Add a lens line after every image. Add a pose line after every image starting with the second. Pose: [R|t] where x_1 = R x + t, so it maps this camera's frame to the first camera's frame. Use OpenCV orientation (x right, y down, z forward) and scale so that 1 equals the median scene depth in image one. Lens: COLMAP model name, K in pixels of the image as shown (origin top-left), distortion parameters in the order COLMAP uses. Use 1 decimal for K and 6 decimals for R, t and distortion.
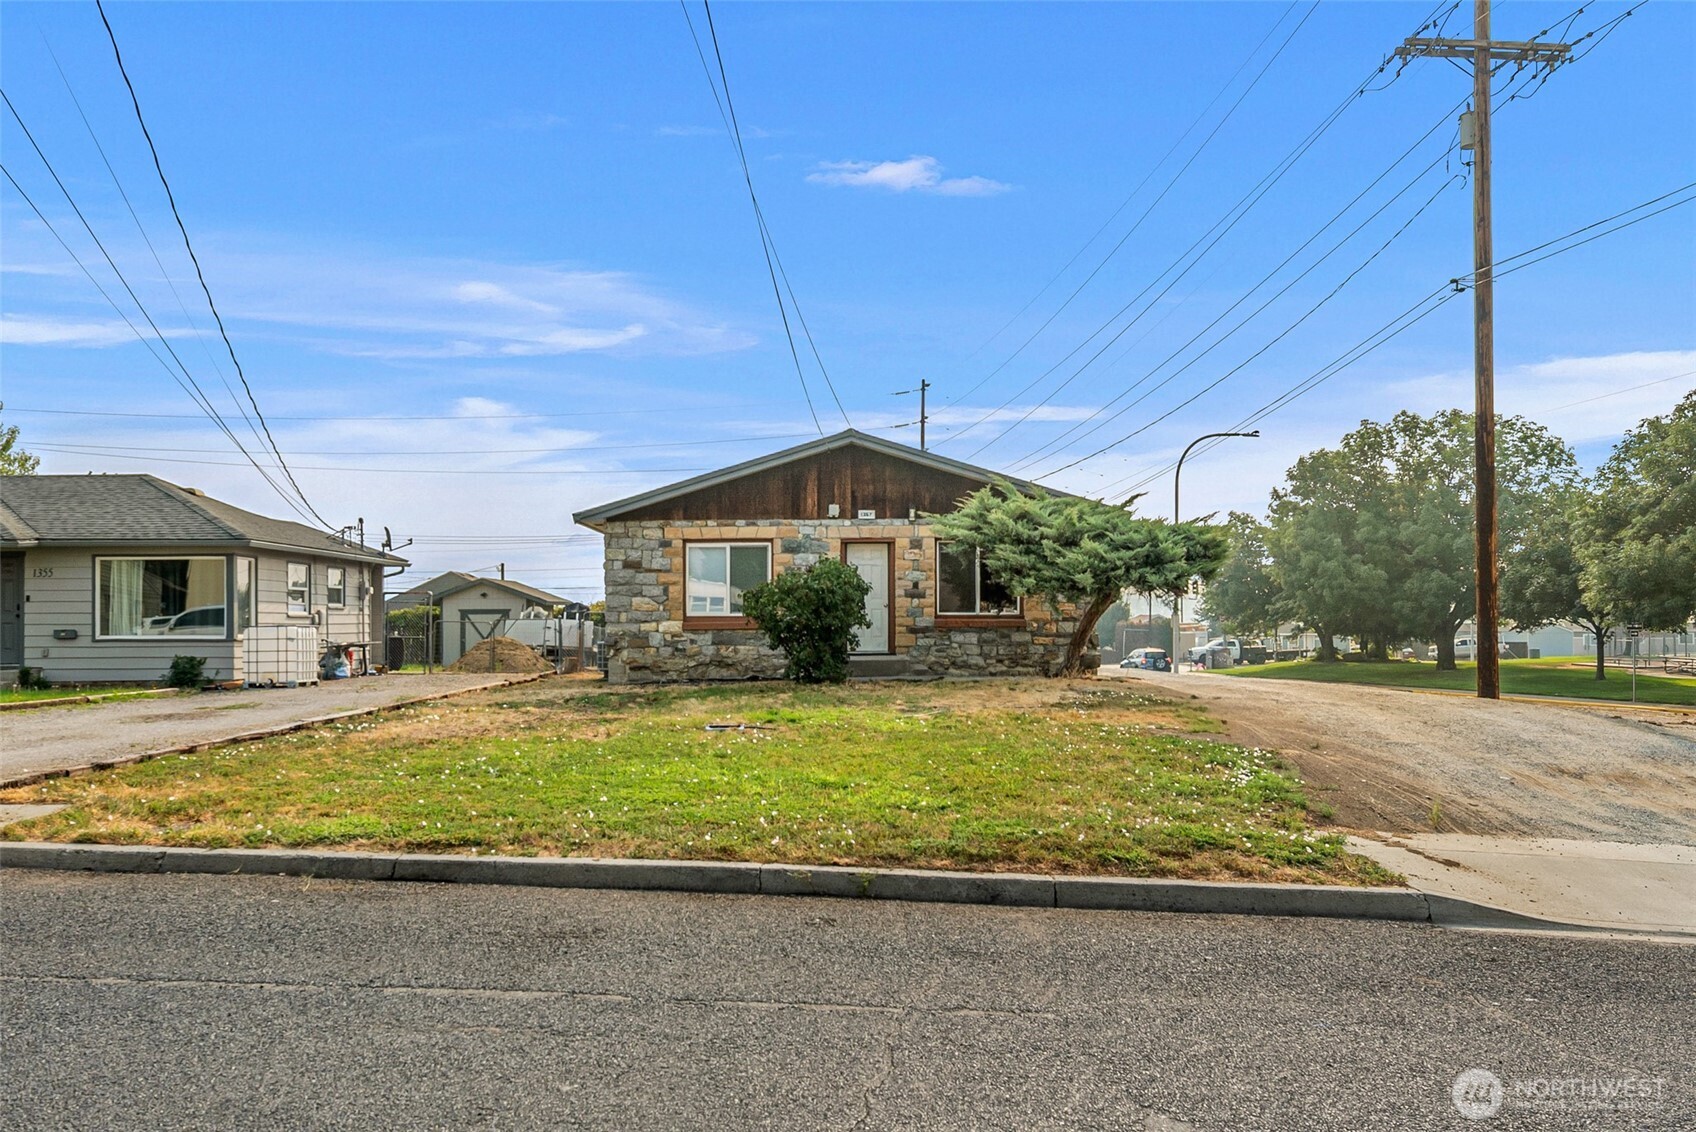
lens RADIAL K [[1053.0, 0, 854.8], [0, 1053.0, 594.3], [0, 0, 1]] dist [0.000986, -0.000218]
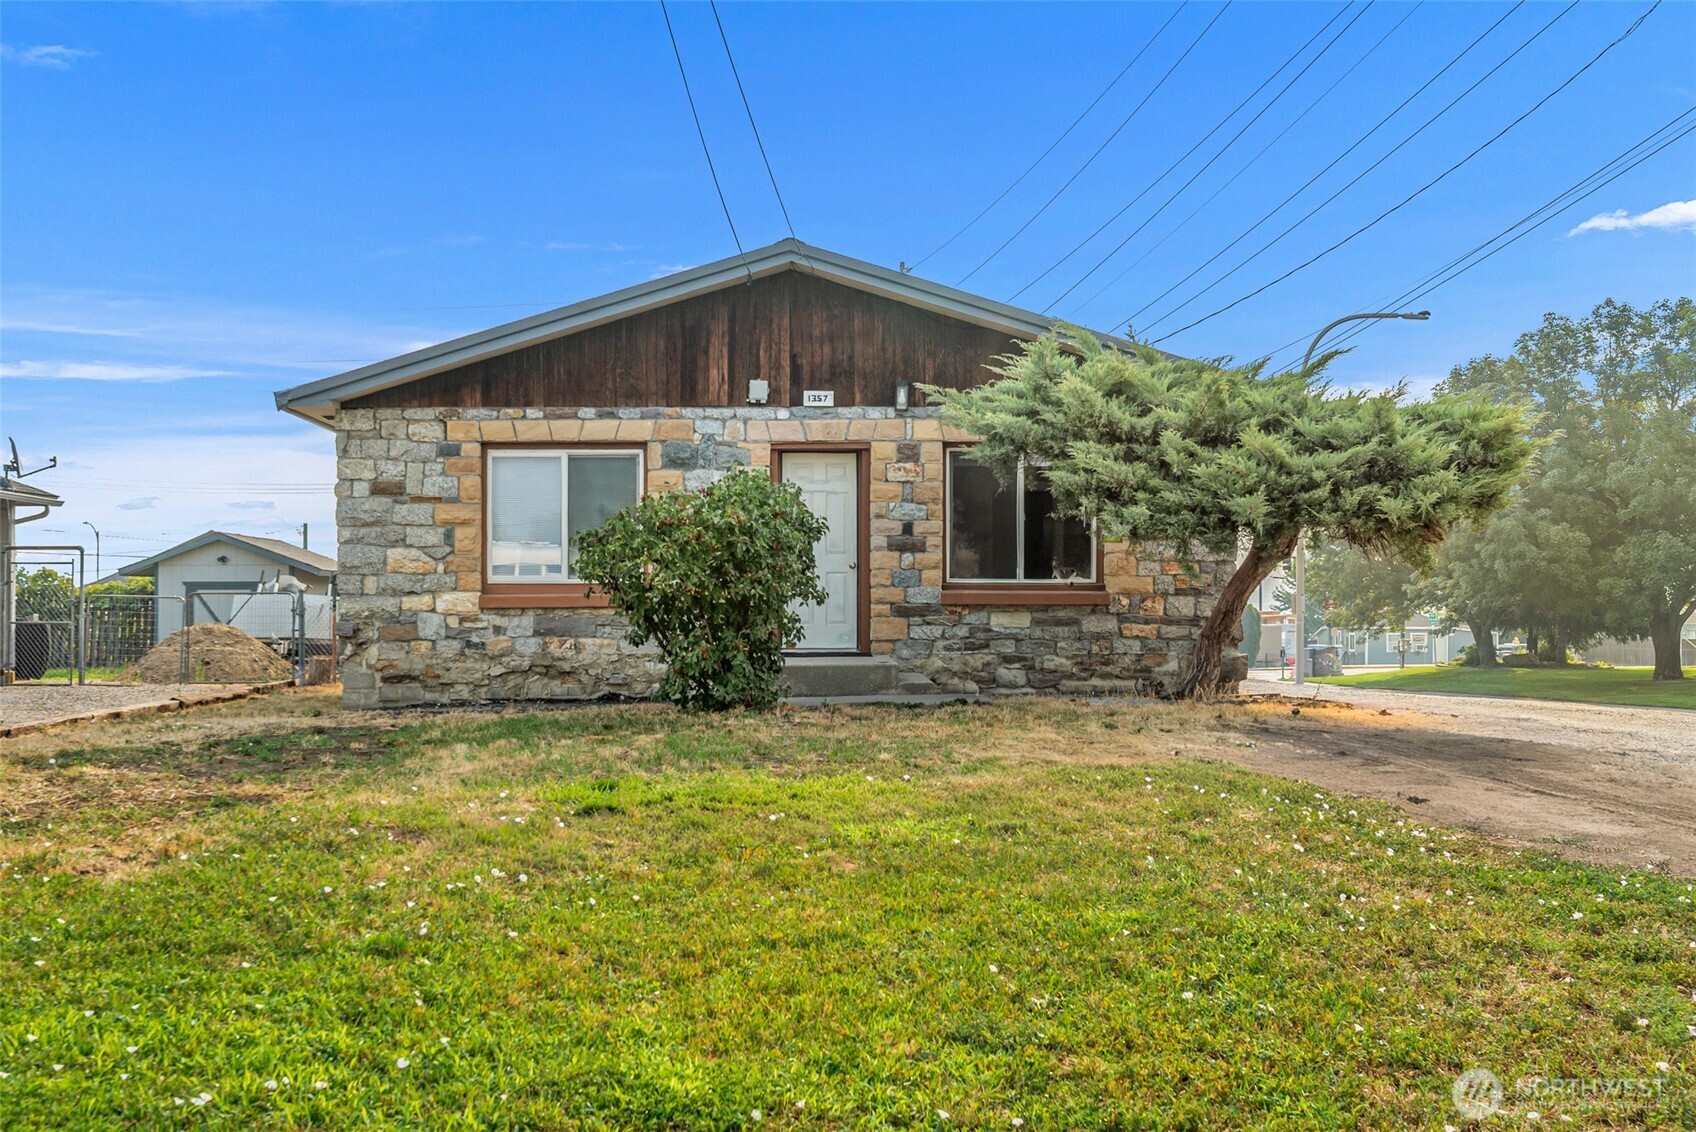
lens RADIAL K [[1505.1, 0, 817.3], [0, 1505.1, 573.8], [0, 0, 1]] dist [0.002469, 0.001627]
pose [[0.999950, 0.003759, 0.009264, 0.003745], [-0.003795, 0.999986, 0.003798, 0.012159], [-0.009250, -0.003833, 0.999950, 0.219471]]
